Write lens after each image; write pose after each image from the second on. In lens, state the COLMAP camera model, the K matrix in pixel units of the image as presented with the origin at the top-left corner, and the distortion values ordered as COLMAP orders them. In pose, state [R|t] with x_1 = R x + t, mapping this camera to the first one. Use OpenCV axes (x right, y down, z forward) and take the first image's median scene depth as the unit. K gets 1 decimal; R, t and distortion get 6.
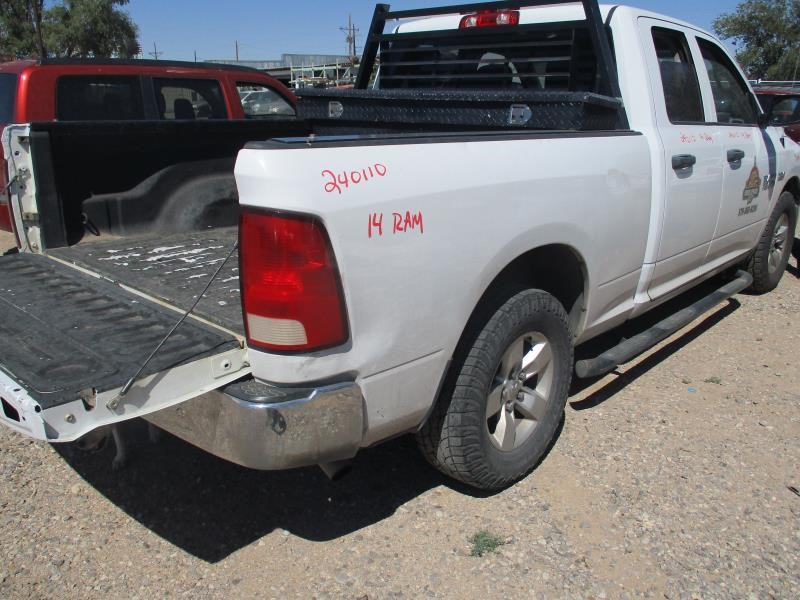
lens RADIAL K [[655.0, 0, 400.0], [0, 655.0, 300.0], [0, 0, 1]] dist [-0.001804, -0.000607]
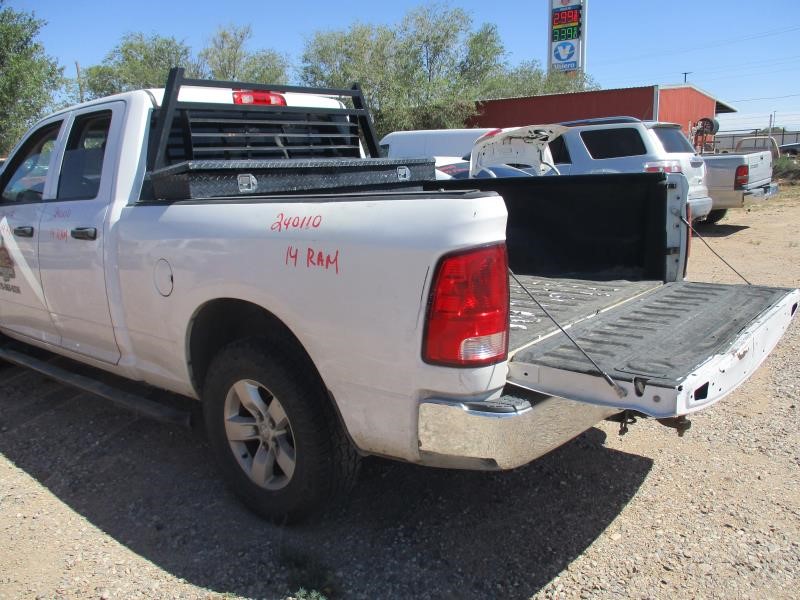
lens RADIAL K [[655.0, 0, 400.0], [0, 655.0, 300.0], [0, 0, 1]] dist [-0.001804, -0.000607]
pose [[-0.031904, -0.208373, 0.977529, -1.062372], [0.334705, 0.919331, 0.206892, -0.276846], [-0.941783, 0.333784, 0.040413, 0.880658]]
